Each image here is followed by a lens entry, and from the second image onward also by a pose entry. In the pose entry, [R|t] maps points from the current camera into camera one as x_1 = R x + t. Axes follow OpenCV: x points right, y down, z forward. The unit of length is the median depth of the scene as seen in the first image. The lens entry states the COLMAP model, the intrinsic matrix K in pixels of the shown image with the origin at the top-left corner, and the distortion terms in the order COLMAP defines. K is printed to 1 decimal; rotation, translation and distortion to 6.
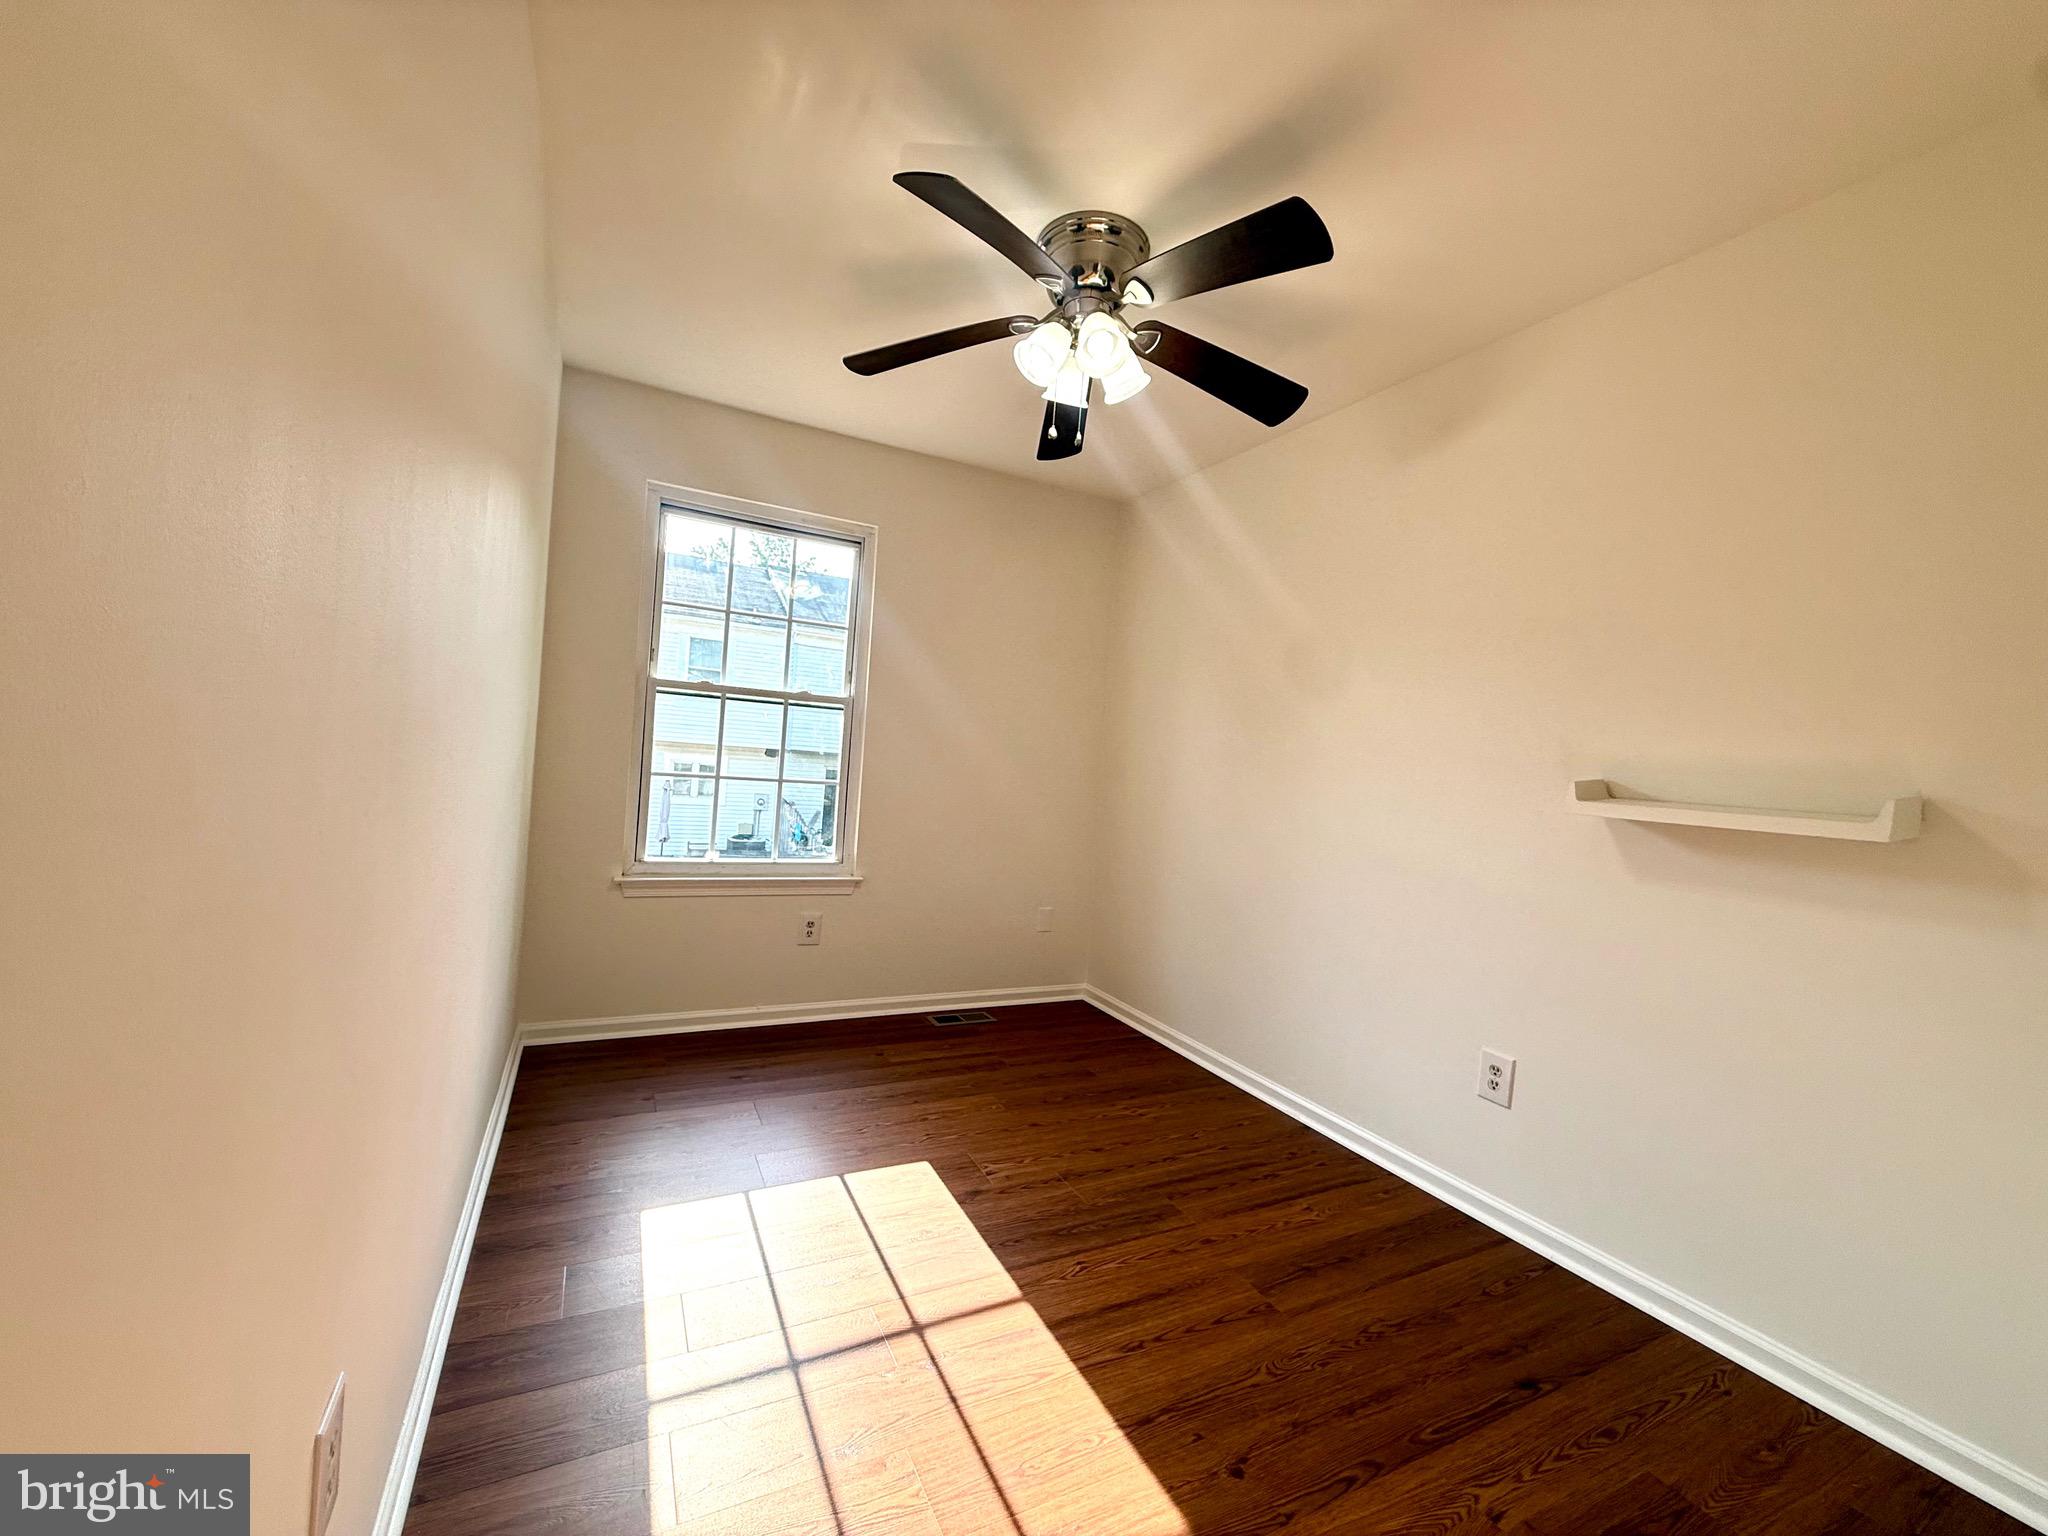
lens RADIAL K [[811.3, 0, 1020.0], [0, 811.3, 763.5], [0, 0, 1]] dist [-0.002010, -0.000392]
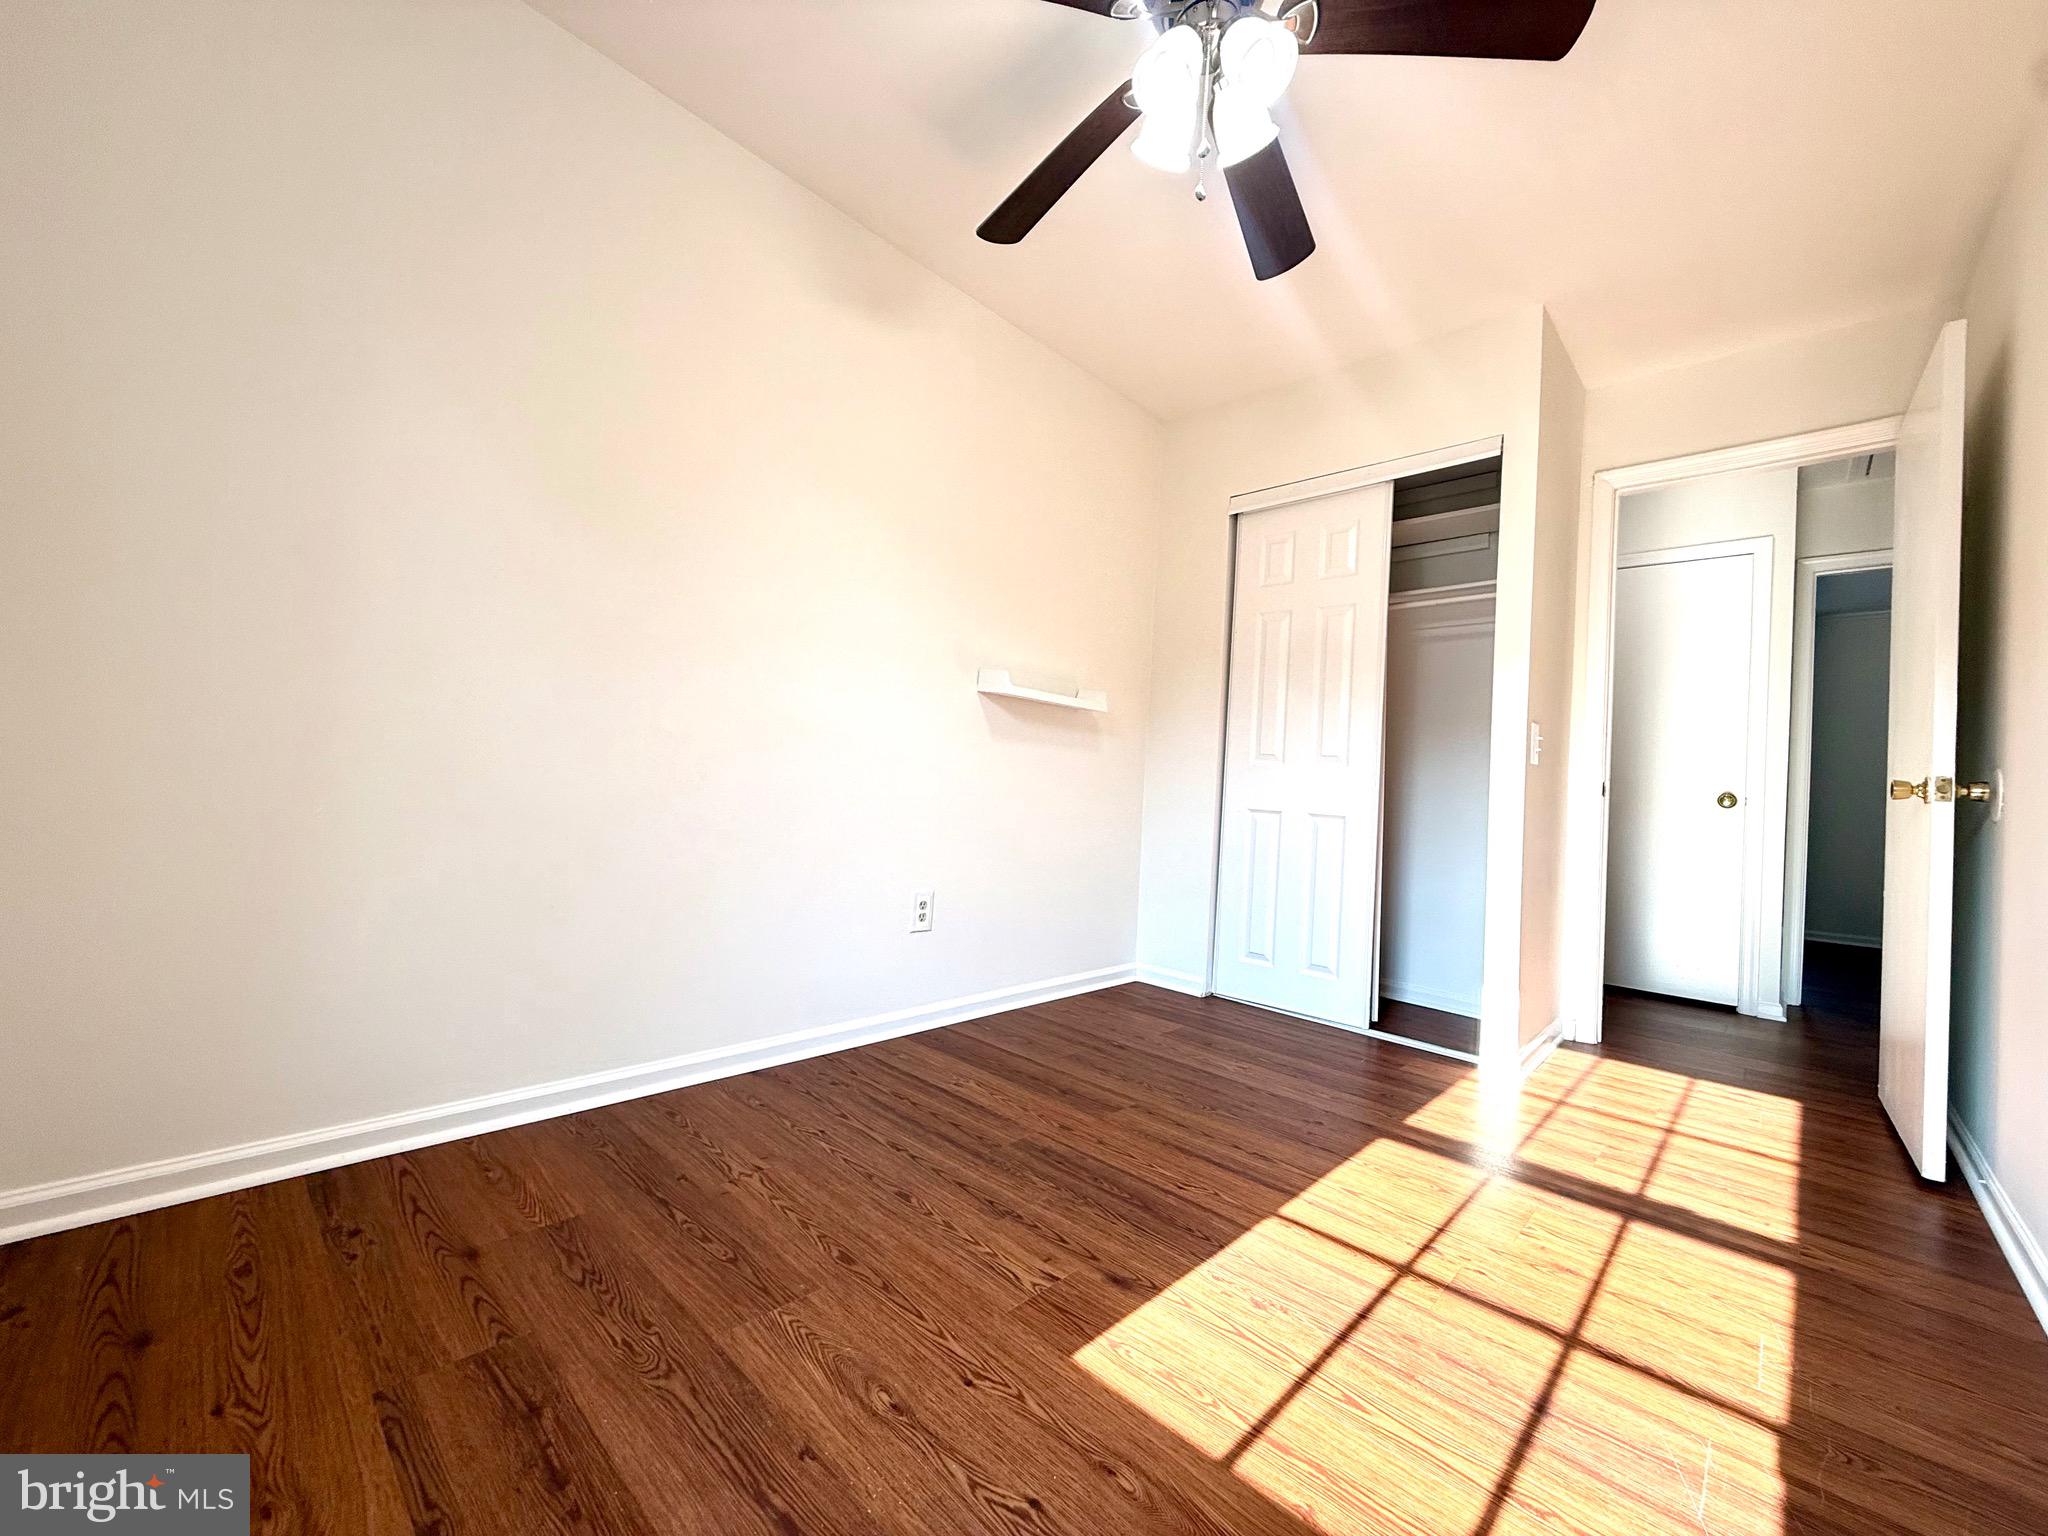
lens RADIAL K [[811.3, 0, 1020.0], [0, 811.3, 763.5], [0, 0, 1]] dist [-0.002010, -0.000392]
pose [[-0.326088, -0.065562, 0.943063, -0.606863], [-0.077910, 0.996062, 0.042307, 0.111558], [-0.942123, -0.059679, -0.329912, 1.327427]]
